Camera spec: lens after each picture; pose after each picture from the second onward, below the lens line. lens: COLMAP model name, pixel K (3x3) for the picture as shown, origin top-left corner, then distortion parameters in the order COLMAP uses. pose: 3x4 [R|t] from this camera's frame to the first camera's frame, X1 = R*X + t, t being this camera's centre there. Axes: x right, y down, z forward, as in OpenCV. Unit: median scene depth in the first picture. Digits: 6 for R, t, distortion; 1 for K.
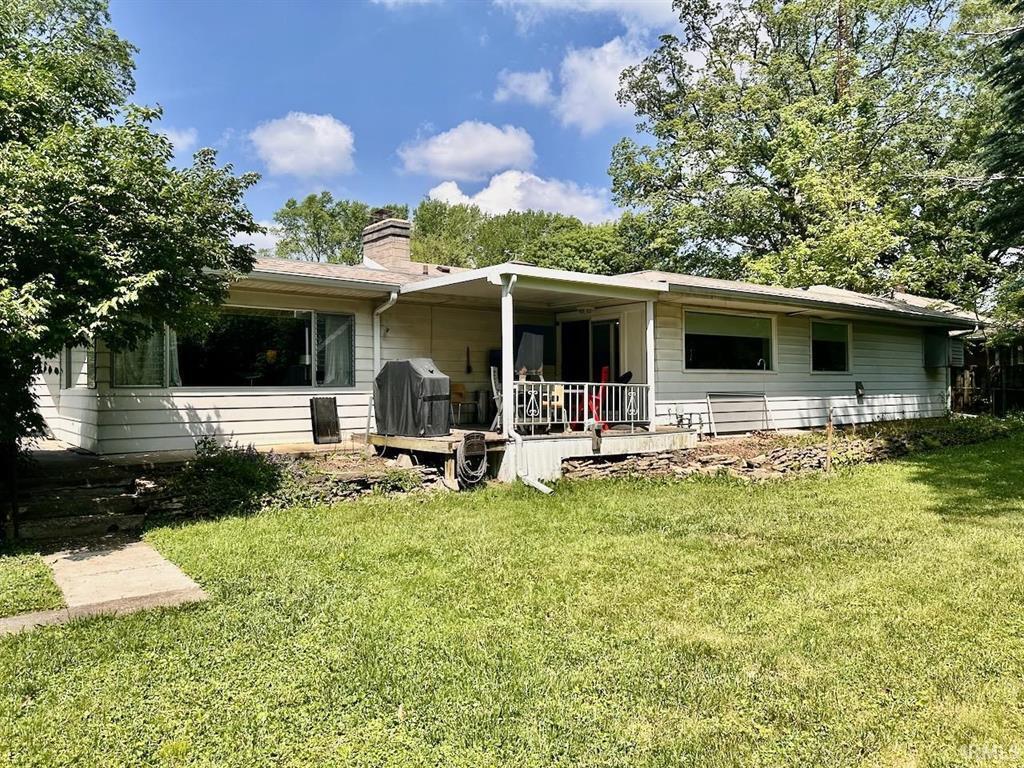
lens RADIAL K [[705.4, 0, 503.6], [0, 705.4, 378.8], [0, 0, 1]] dist [0.099375, -0.130542]
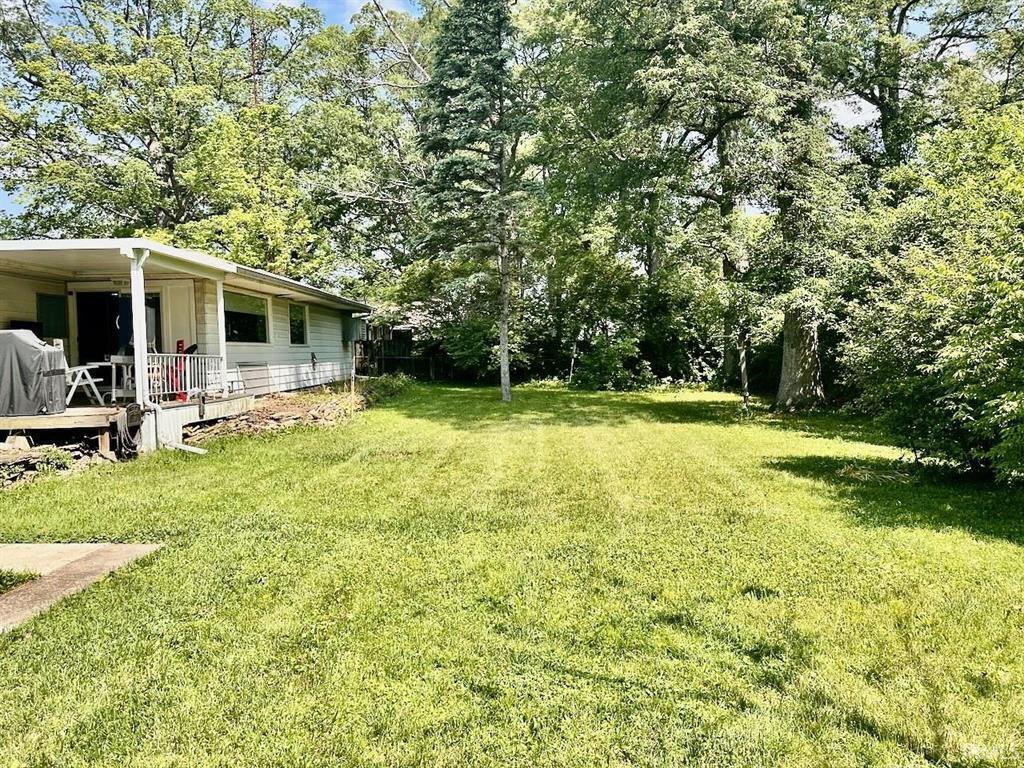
lens RADIAL K [[717.8, 0, 512.0], [0, 717.8, 384.0], [0, 0, 1]] dist [0.003438, -0.002535]
pose [[0.613756, -0.045484, 0.788185, -0.448024], [0.011356, 0.998744, 0.048793, 0.002500], [-0.789414, -0.020997, 0.613502, -0.062954]]
